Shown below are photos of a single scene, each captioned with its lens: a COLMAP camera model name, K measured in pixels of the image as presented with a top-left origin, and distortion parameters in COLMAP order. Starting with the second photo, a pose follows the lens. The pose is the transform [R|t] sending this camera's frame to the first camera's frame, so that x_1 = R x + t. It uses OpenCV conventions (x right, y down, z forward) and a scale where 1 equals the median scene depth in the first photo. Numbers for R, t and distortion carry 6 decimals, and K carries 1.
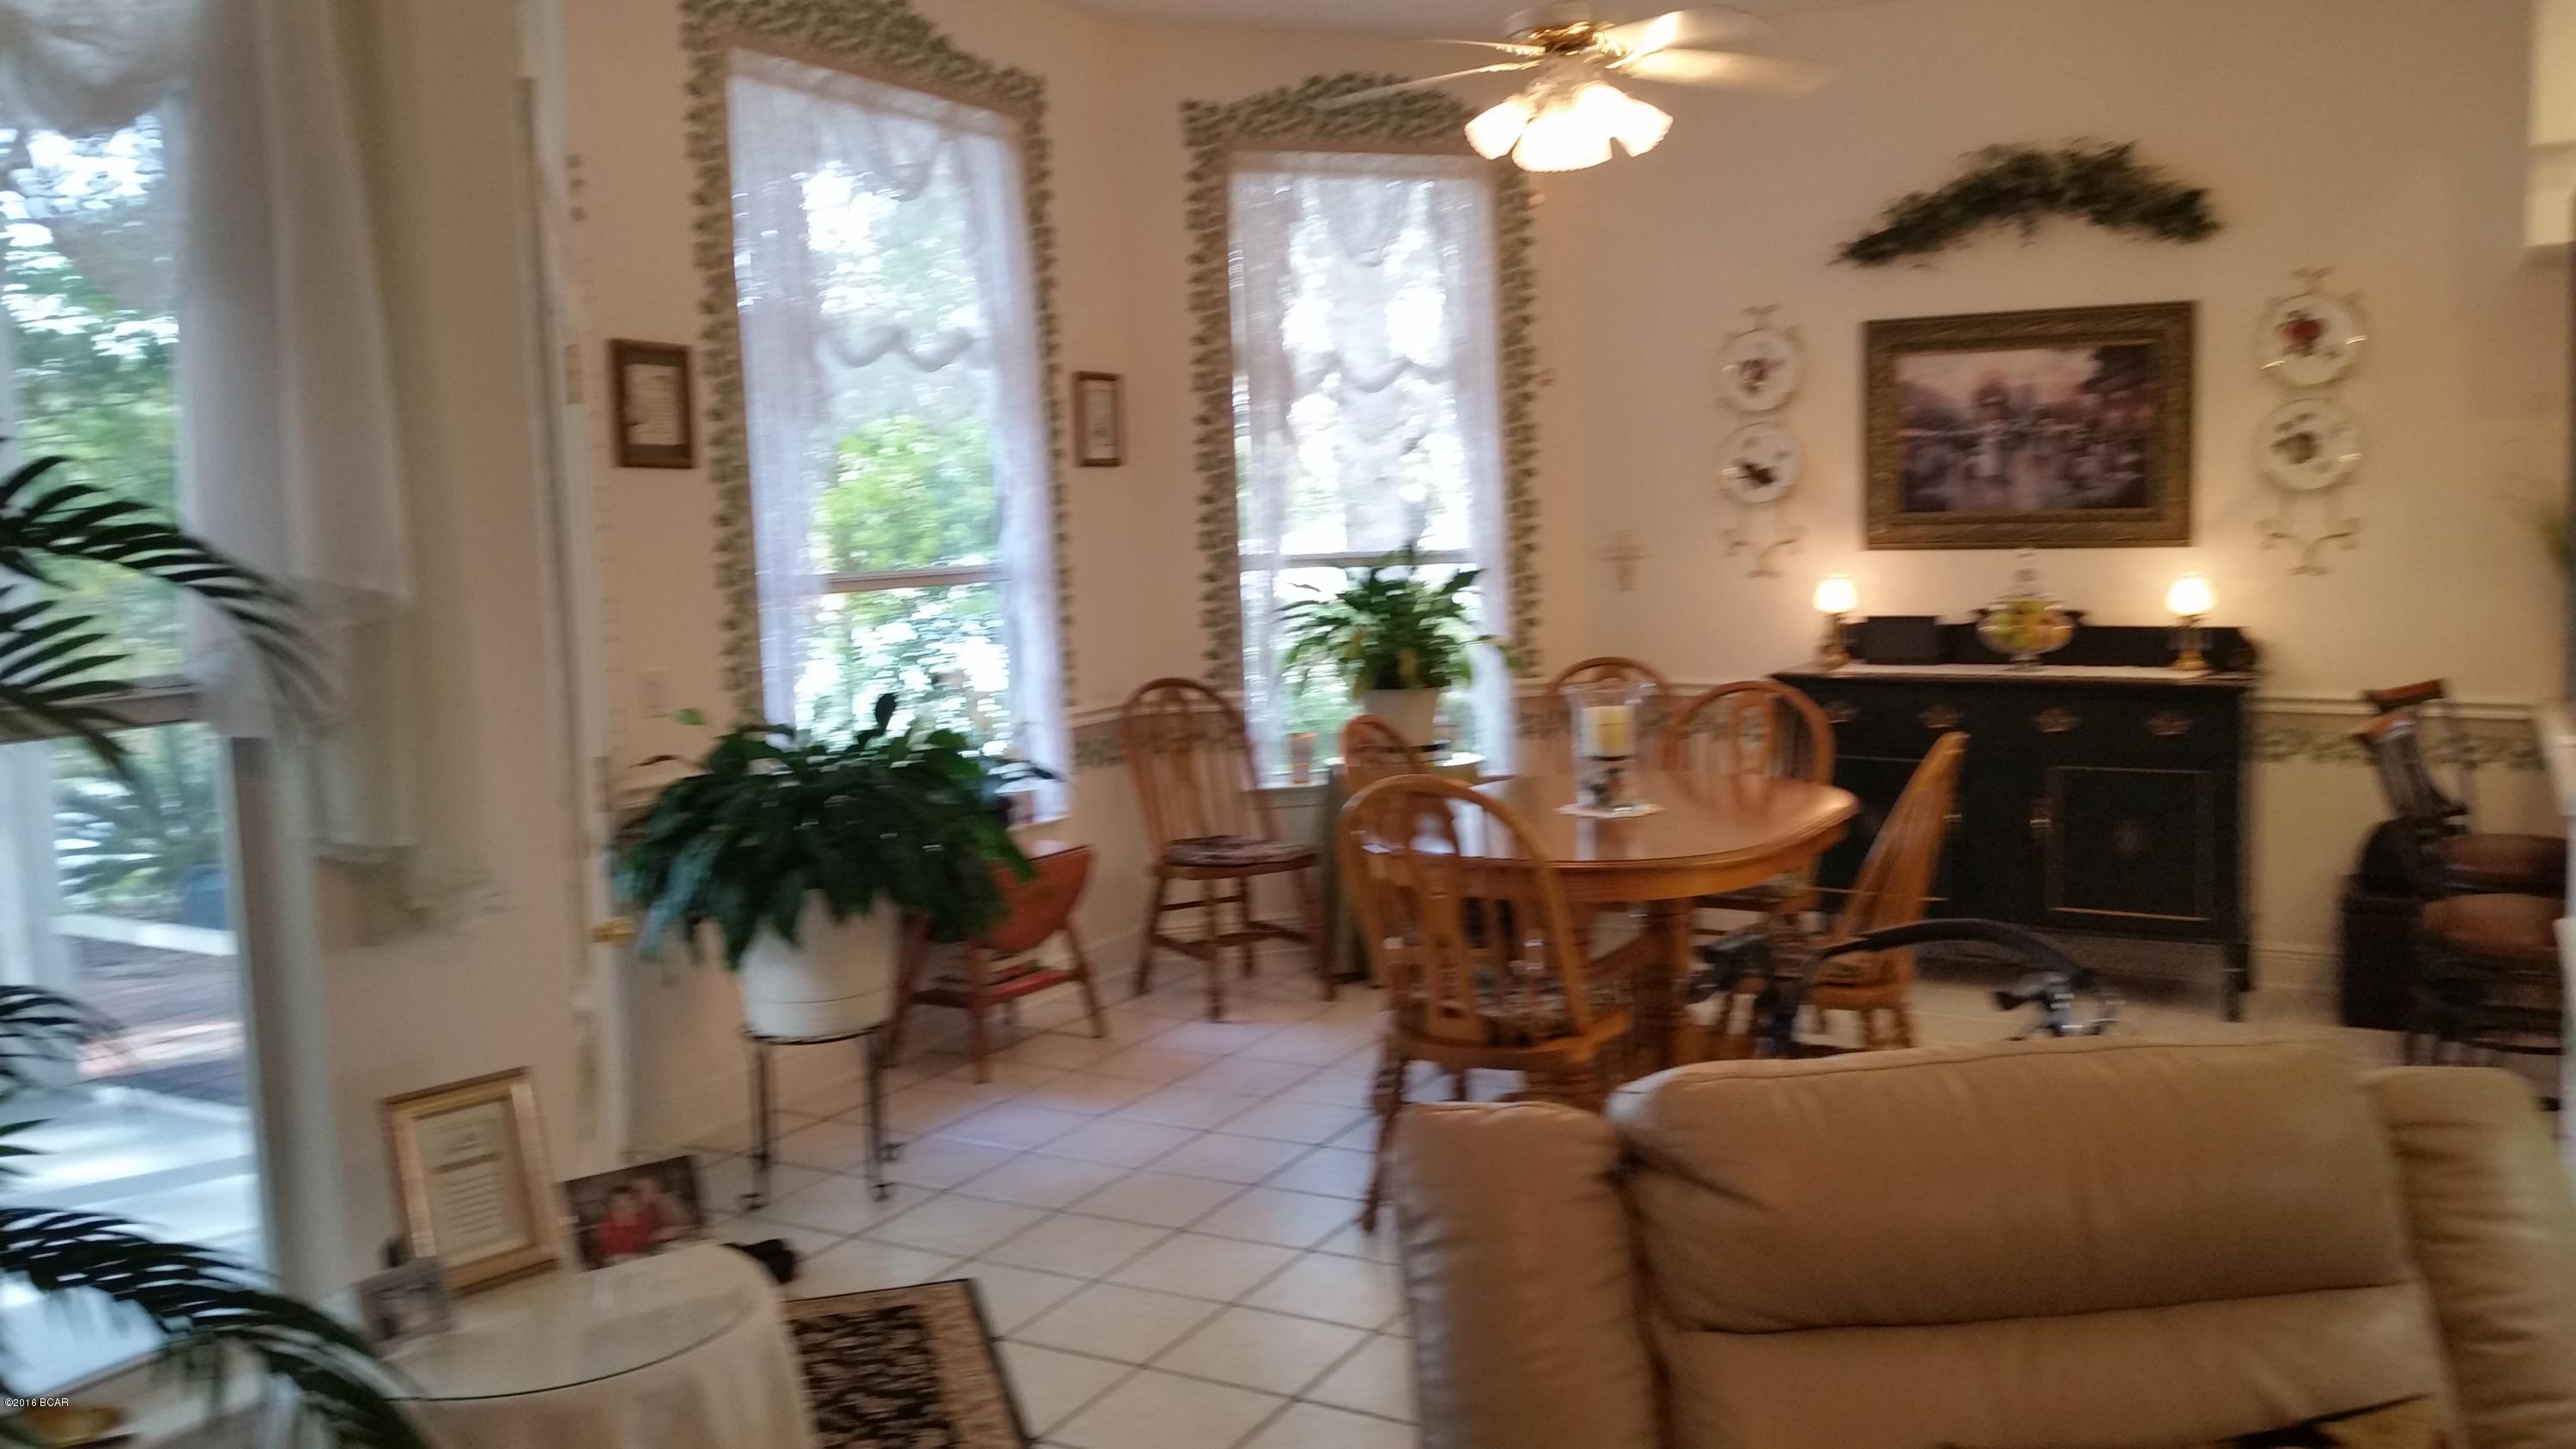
lens RADIAL K [[2165.2, 0, 1306.5], [0, 2165.2, 700.0], [0, 0, 1]] dist [0.163535, -0.381970]
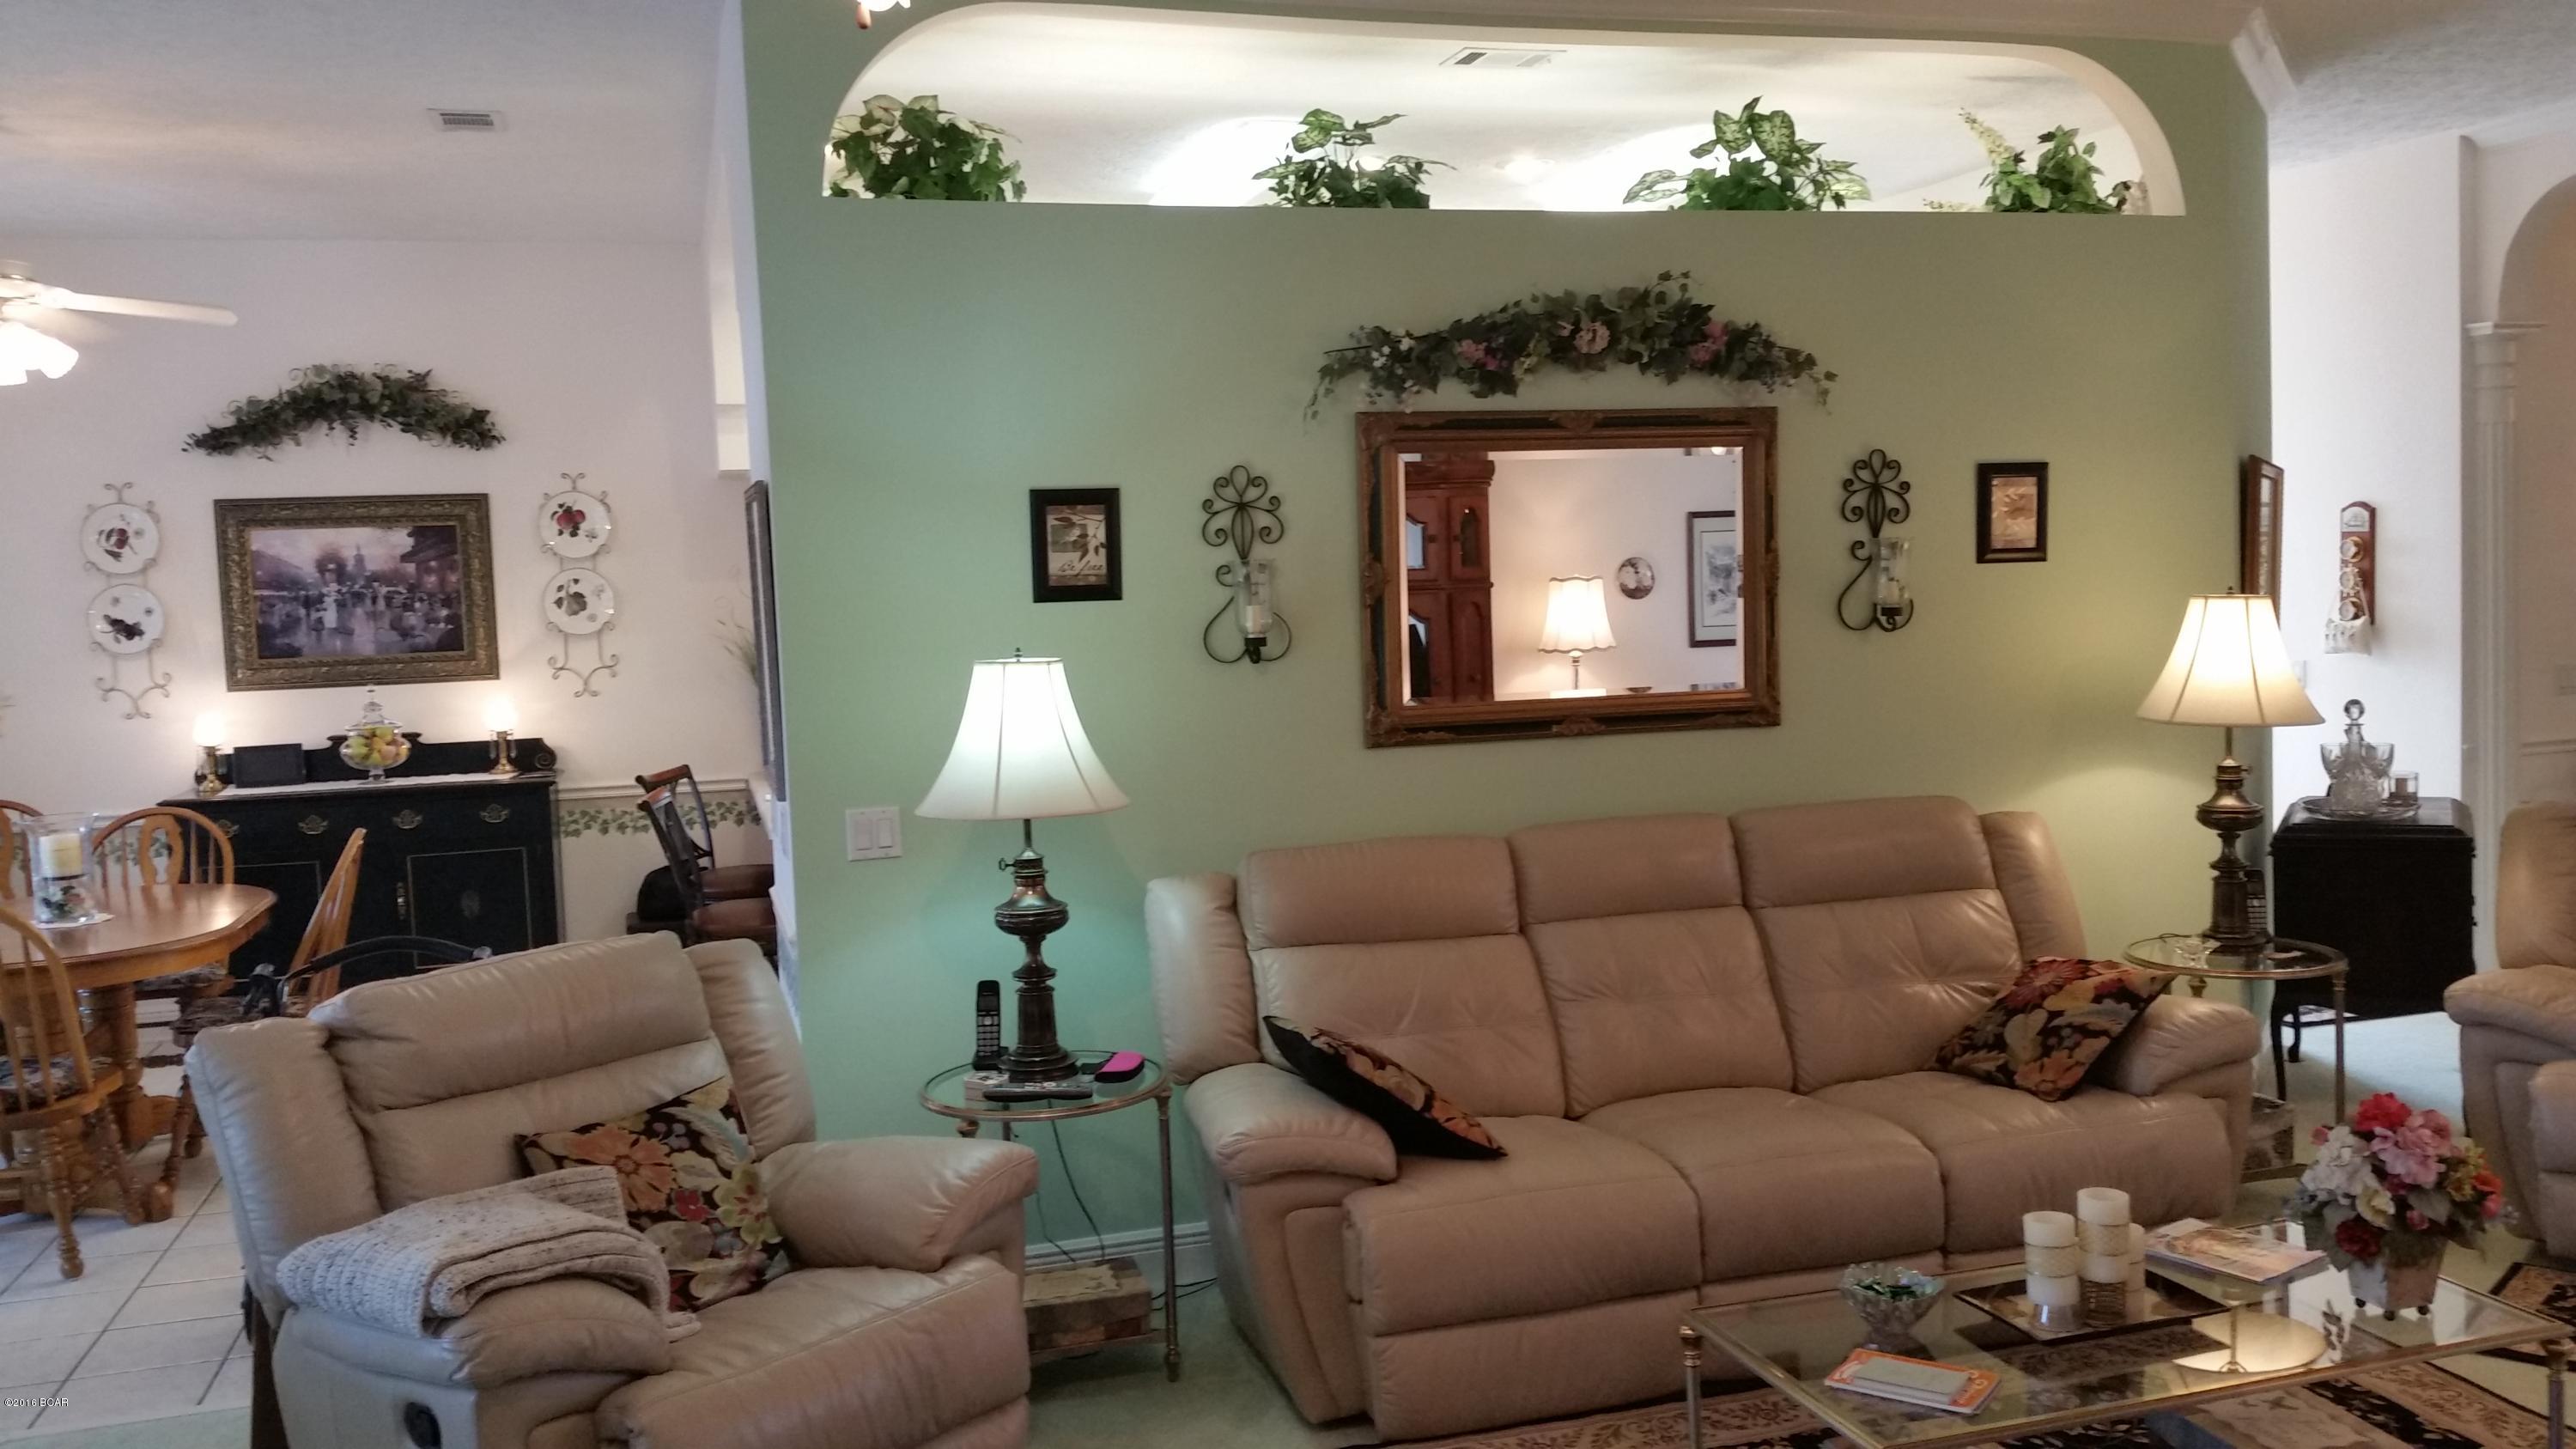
lens RADIAL K [[2163.2, 0, 1285.5], [0, 2163.2, 689.9], [0, 0, 1]] dist [0.216069, -0.589064]
pose [[0.728841, -0.045123, 0.683195, -0.150761], [0.084179, 0.996161, -0.024011, 0.007556], [-0.679489, 0.075011, 0.729841, -0.271523]]
